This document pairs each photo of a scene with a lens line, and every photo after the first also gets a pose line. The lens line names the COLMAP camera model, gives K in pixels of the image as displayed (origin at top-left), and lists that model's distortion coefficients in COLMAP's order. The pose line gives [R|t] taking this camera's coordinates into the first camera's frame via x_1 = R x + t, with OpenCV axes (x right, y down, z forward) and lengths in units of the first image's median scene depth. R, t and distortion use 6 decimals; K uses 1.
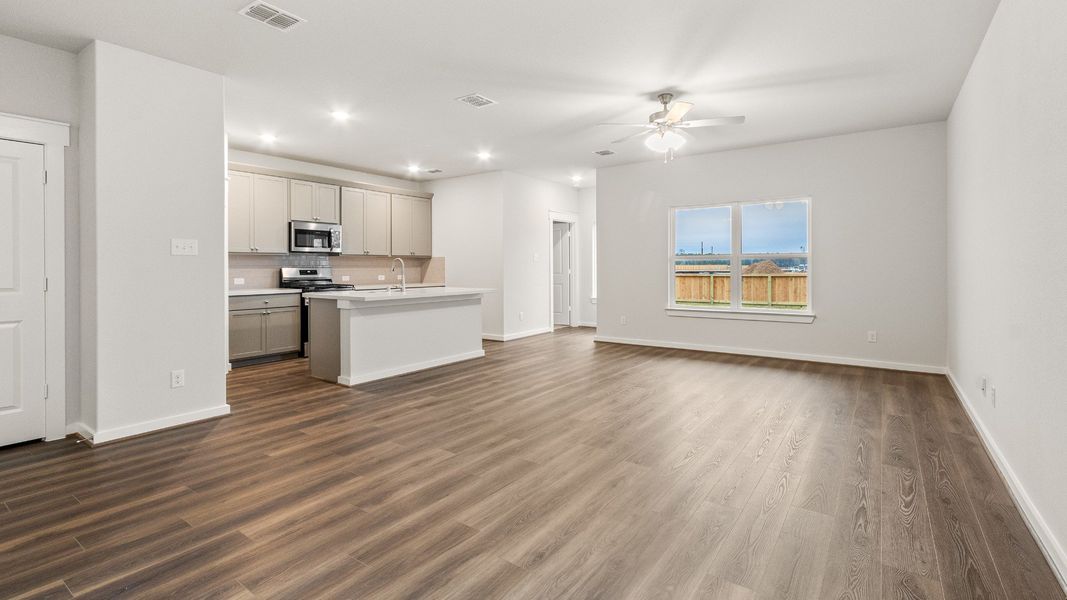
lens RADIAL K [[482.6, 0, 532.2], [0, 482.6, 263.9], [0, 0, 1]] dist [-0.001270, -0.000183]
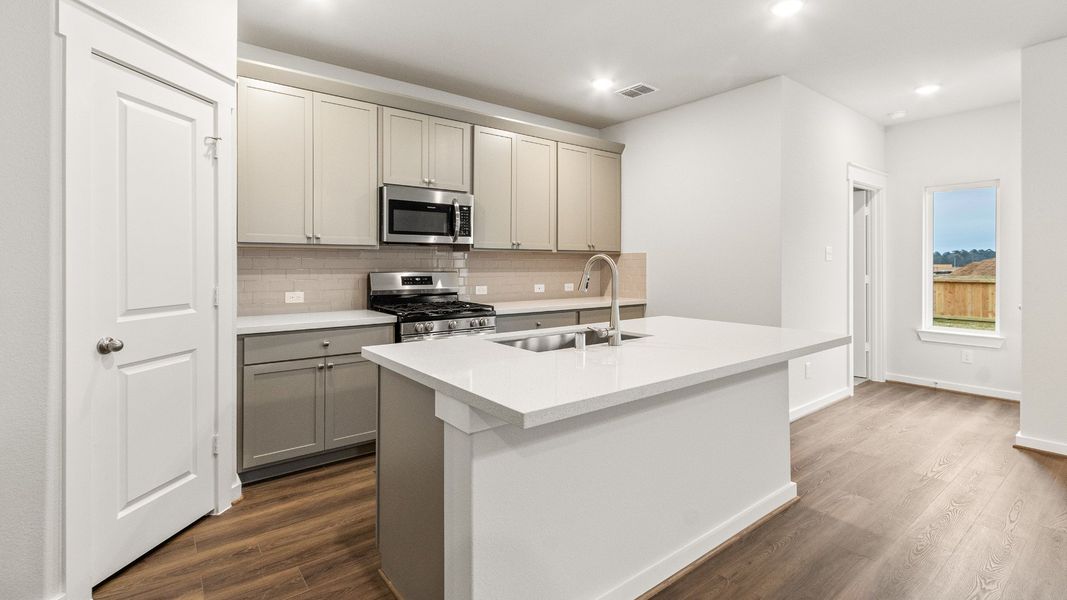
lens RADIAL K [[482.6, 0, 532.2], [0, 482.6, 263.9], [0, 0, 1]] dist [-0.001270, -0.000183]
pose [[0.959244, 0.004503, -0.282543, -0.171155], [-0.003200, 0.999982, 0.005074, -0.004651], [0.282560, -0.003963, 0.959241, 0.478857]]
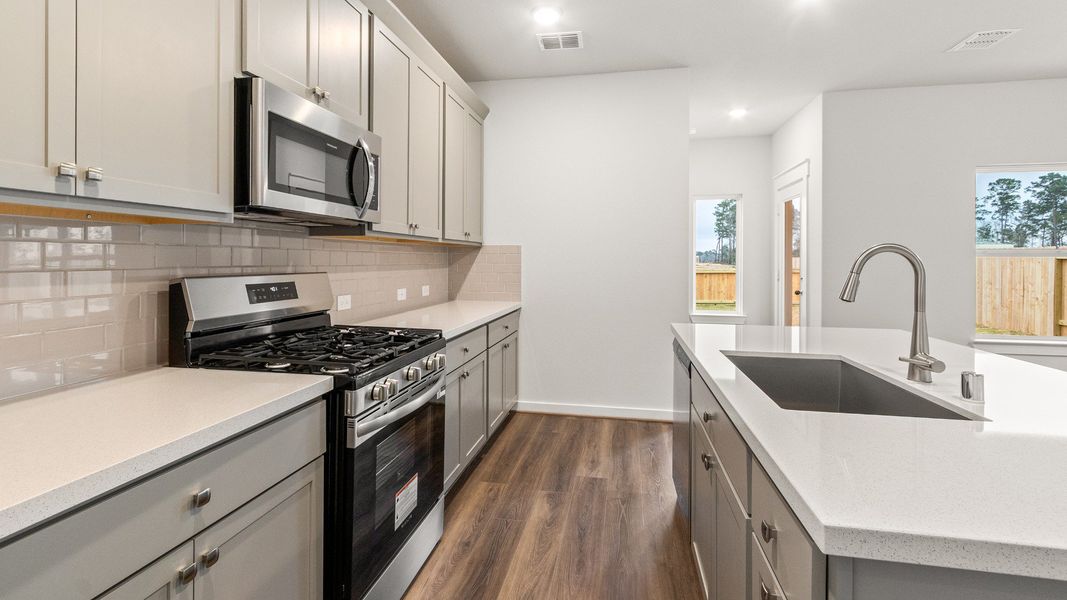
lens RADIAL K [[482.6, 0, 532.2], [0, 482.6, 263.9], [0, 0, 1]] dist [-0.001270, -0.000183]
pose [[0.907656, 0.003106, 0.419704, -0.422185], [-0.008729, 0.999896, 0.011478, -0.002565], [-0.419625, -0.014082, 0.907588, 0.656021]]
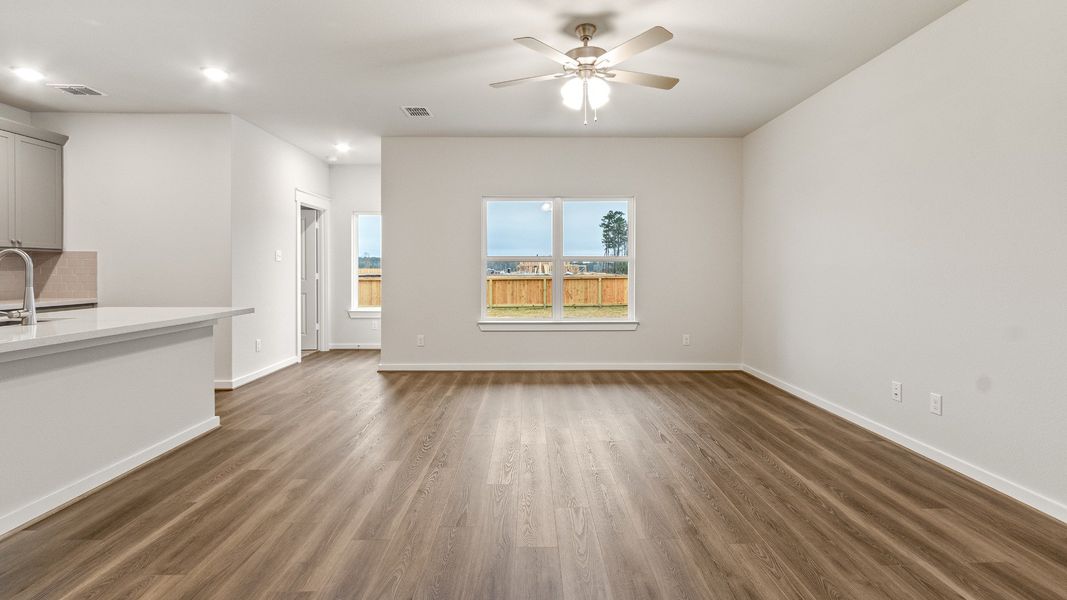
lens RADIAL K [[480.8, 0, 530.7], [0, 480.8, 271.6], [0, 0, 1]] dist [0.001715, -0.000163]
pose [[0.806194, 0.002232, 0.591646, -0.121089], [-0.007645, 0.999949, 0.006645, 0.001594], [-0.591601, -0.009880, 0.806170, 0.283757]]
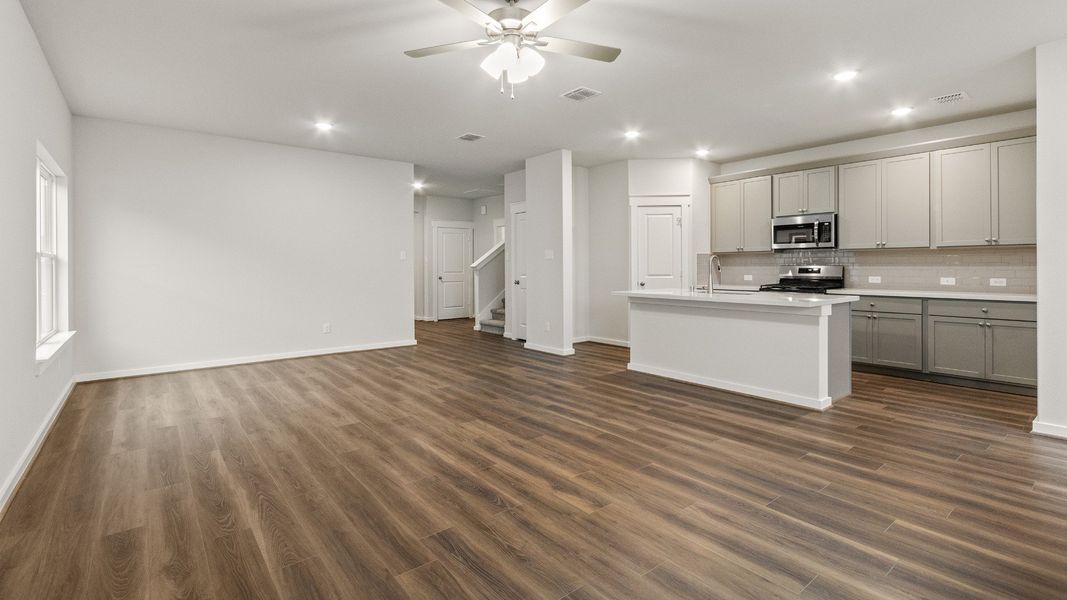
lens RADIAL K [[482.6, 0, 532.2], [0, 482.6, 263.9], [0, 0, 1]] dist [-0.001270, -0.000183]
pose [[-0.260396, 0.000117, -0.965502, 0.506693], [0.009511, 0.999952, -0.002444, 0.001866], [0.965455, -0.009819, -0.260384, 0.697452]]
